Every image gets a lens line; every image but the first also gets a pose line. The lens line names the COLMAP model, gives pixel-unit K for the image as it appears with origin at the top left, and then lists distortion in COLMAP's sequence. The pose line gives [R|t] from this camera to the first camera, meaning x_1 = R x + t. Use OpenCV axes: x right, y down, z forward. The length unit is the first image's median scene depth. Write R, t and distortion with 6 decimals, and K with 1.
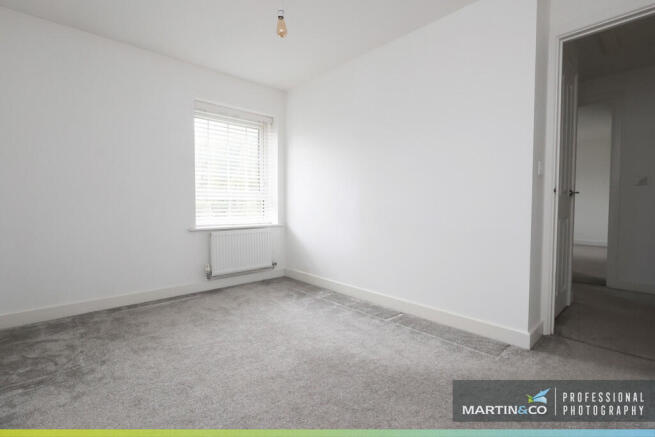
lens RADIAL K [[303.3, 0, 325.9], [0, 303.3, 215.8], [0, 0, 1]] dist [-0.017426, -0.000093]
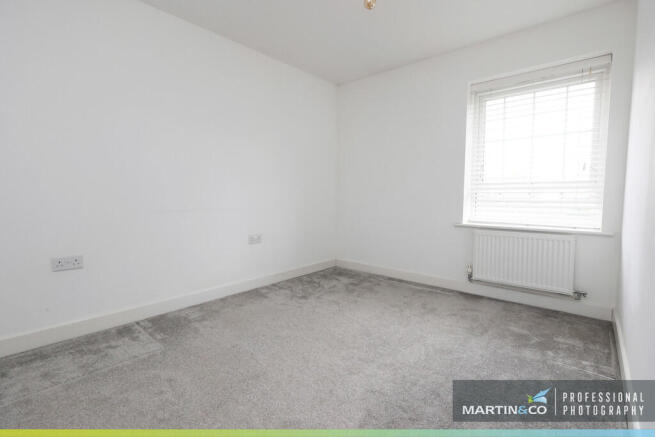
lens RADIAL K [[303.3, 0, 325.9], [0, 303.3, 215.8], [0, 0, 1]] dist [-0.017426, -0.000093]
pose [[0.104583, 0.071721, -0.991927, 0.448352], [-0.034448, 0.997059, 0.068460, -0.032041], [0.993919, 0.027010, 0.106746, 0.468432]]
